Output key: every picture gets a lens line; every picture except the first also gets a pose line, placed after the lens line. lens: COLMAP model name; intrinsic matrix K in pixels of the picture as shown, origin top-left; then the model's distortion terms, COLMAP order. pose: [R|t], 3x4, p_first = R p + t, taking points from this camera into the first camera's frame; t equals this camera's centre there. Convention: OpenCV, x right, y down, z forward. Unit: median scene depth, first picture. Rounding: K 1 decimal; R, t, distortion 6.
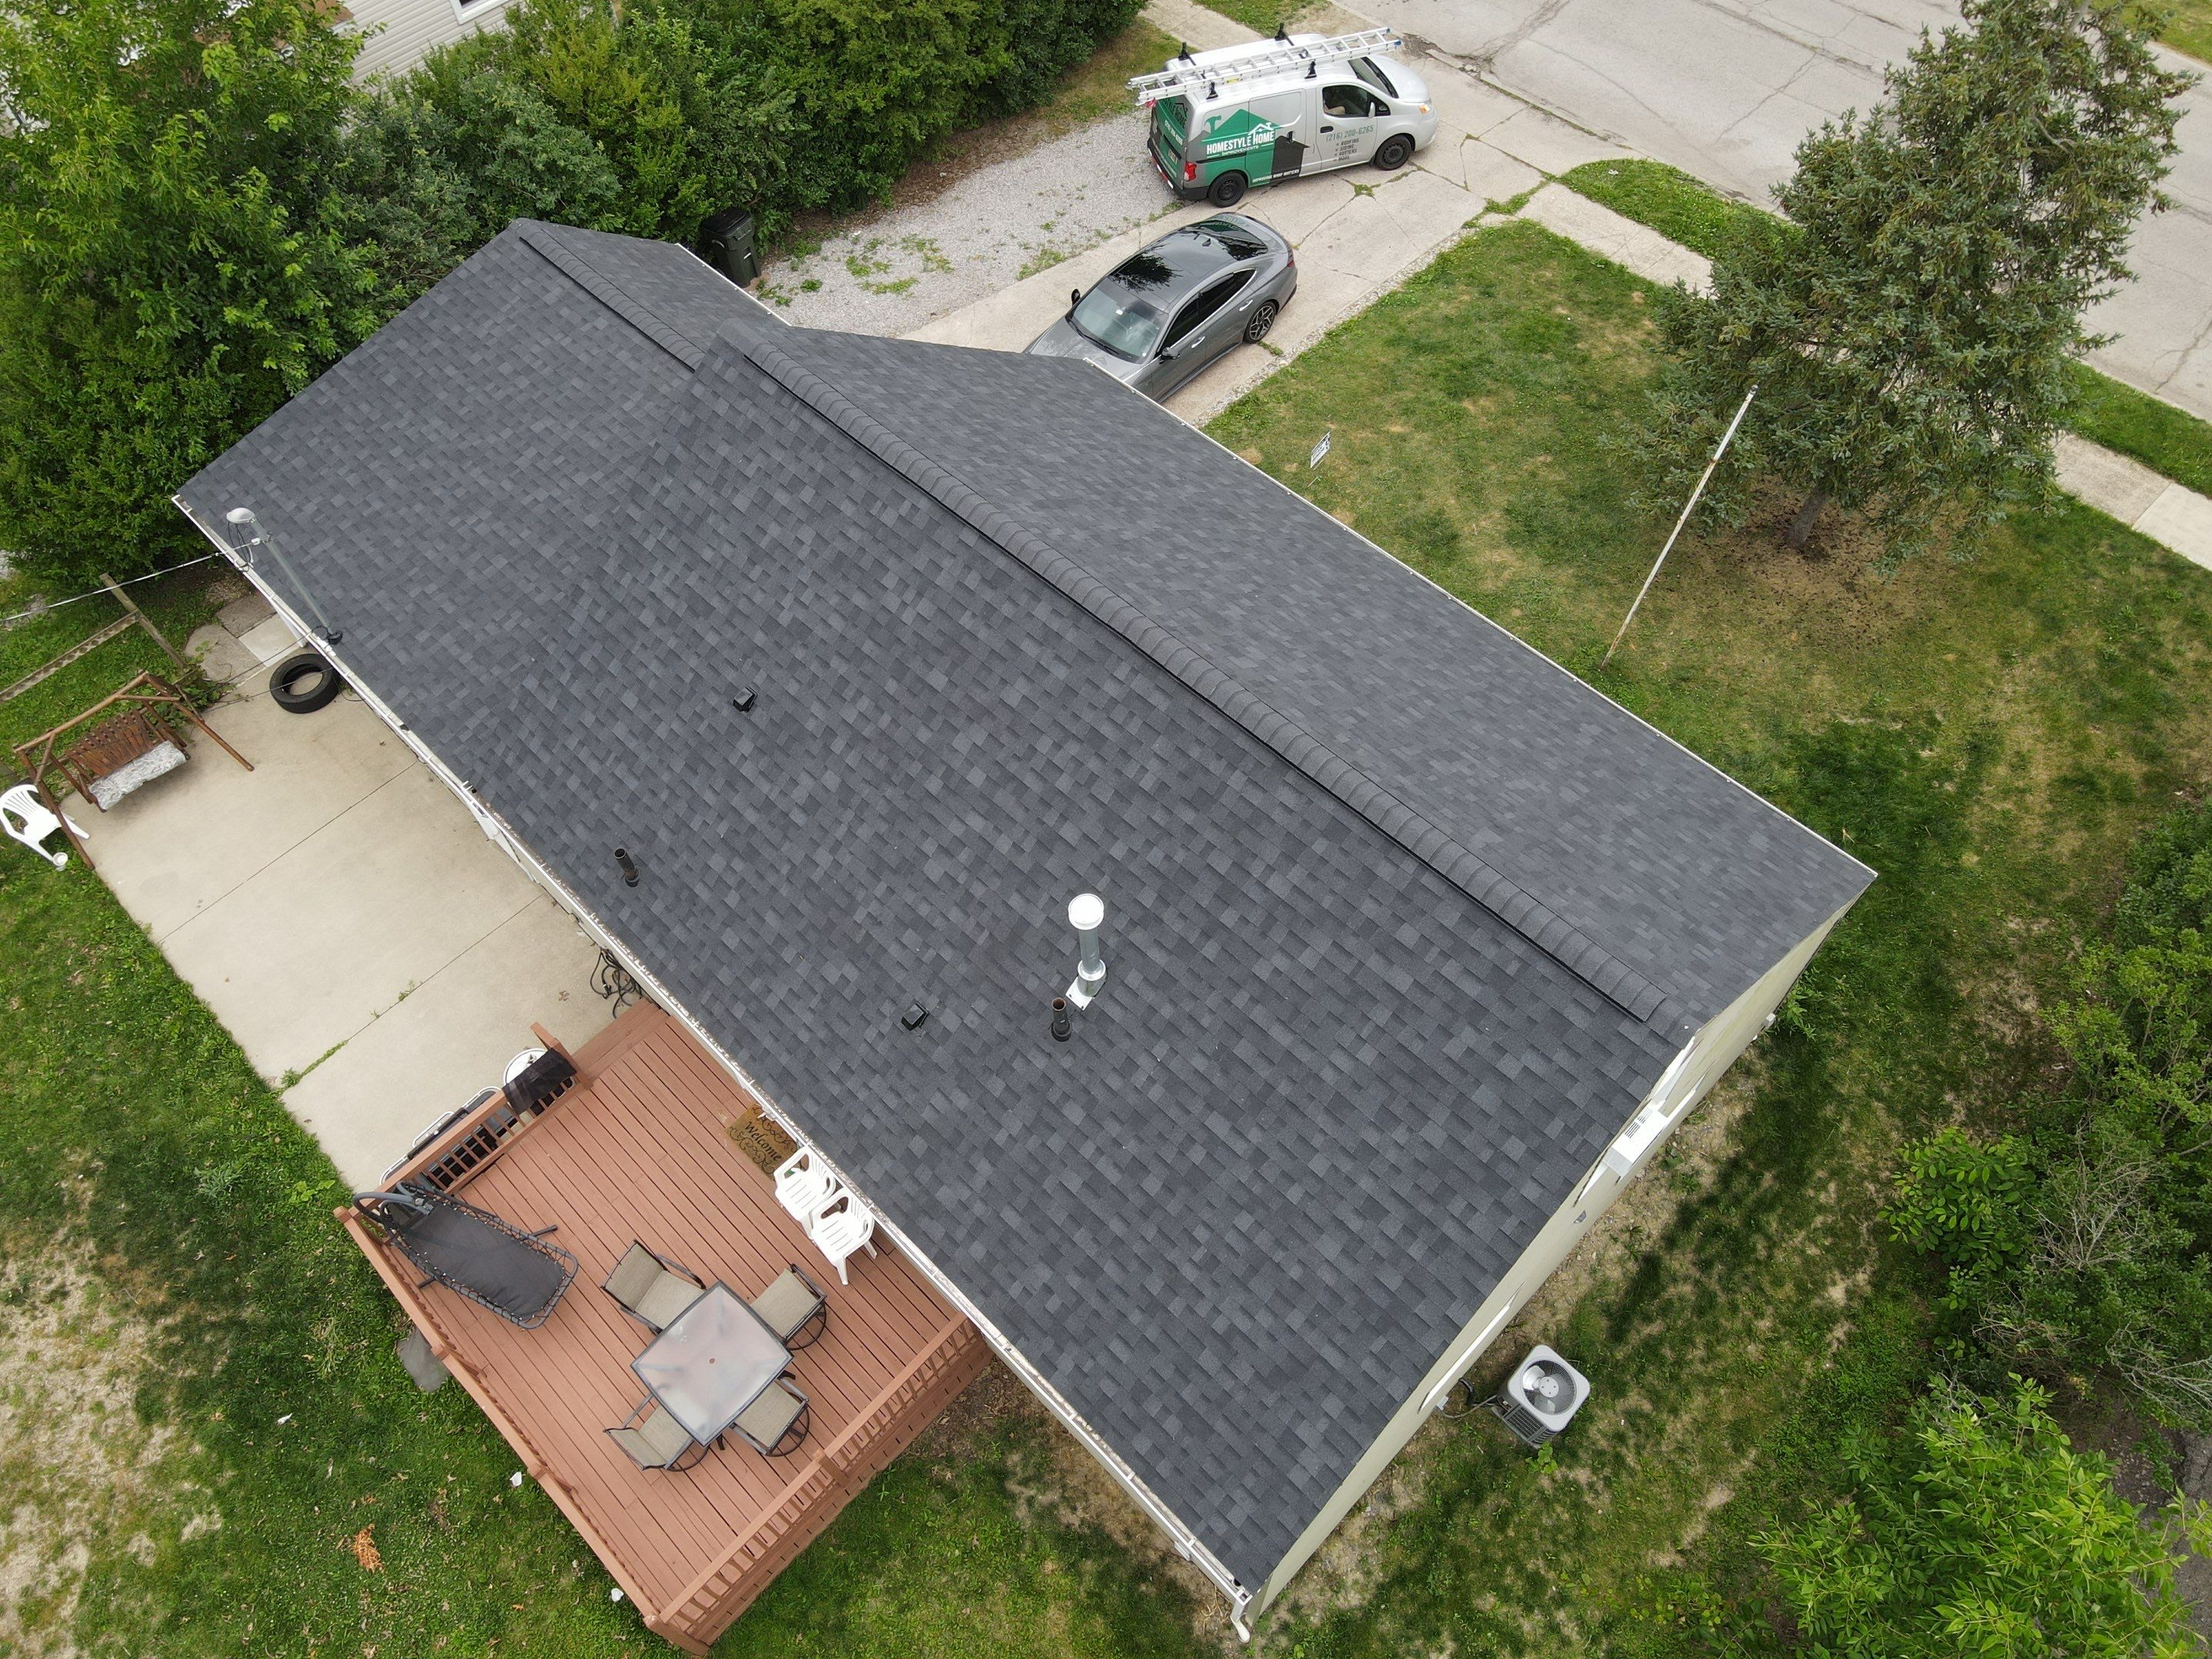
lens RADIAL K [[1553.9, 0, 1101.2], [0, 1553.9, 834.2], [0, 0, 1]] dist [-0.006785, 0.031072]
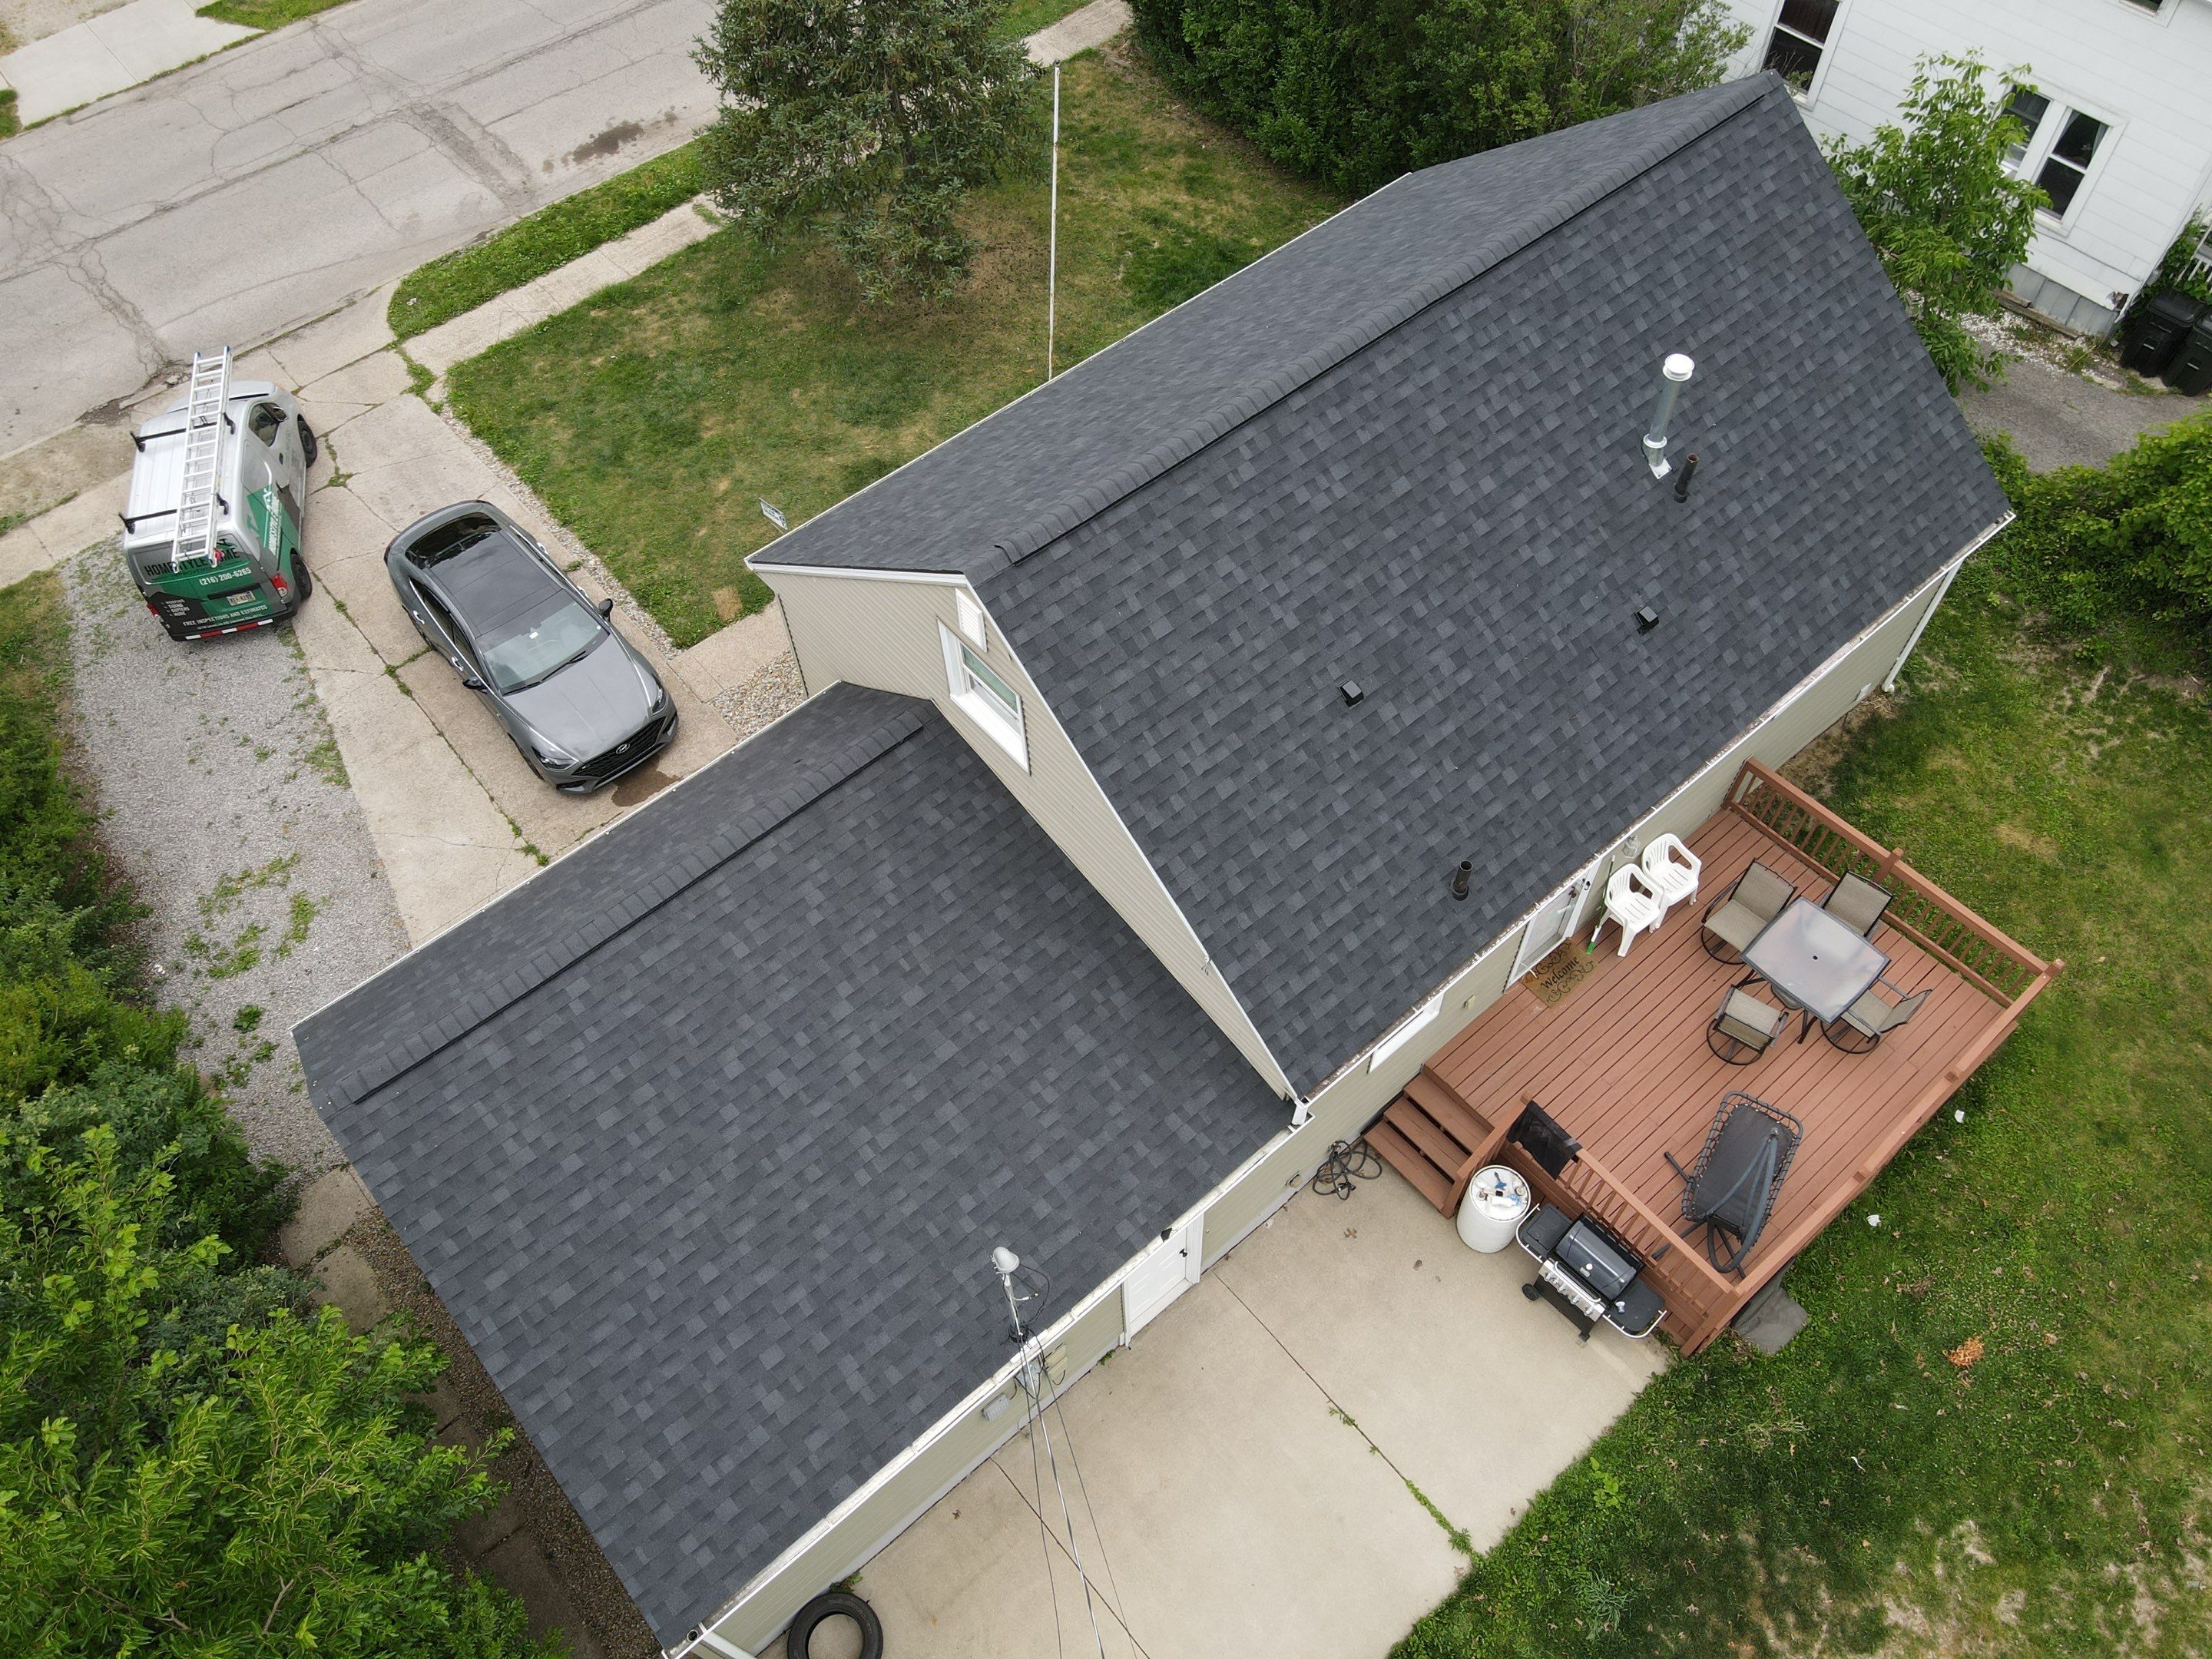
lens RADIAL K [[1553.9, 0, 1101.2], [0, 1553.9, 834.2], [0, 0, 1]] dist [-0.006785, 0.031072]
pose [[0.097495, -0.813350, 0.573547, -0.712669], [0.858443, 0.360311, 0.365036, -0.443101], [-0.503557, 0.456769, 0.733344, 0.327621]]
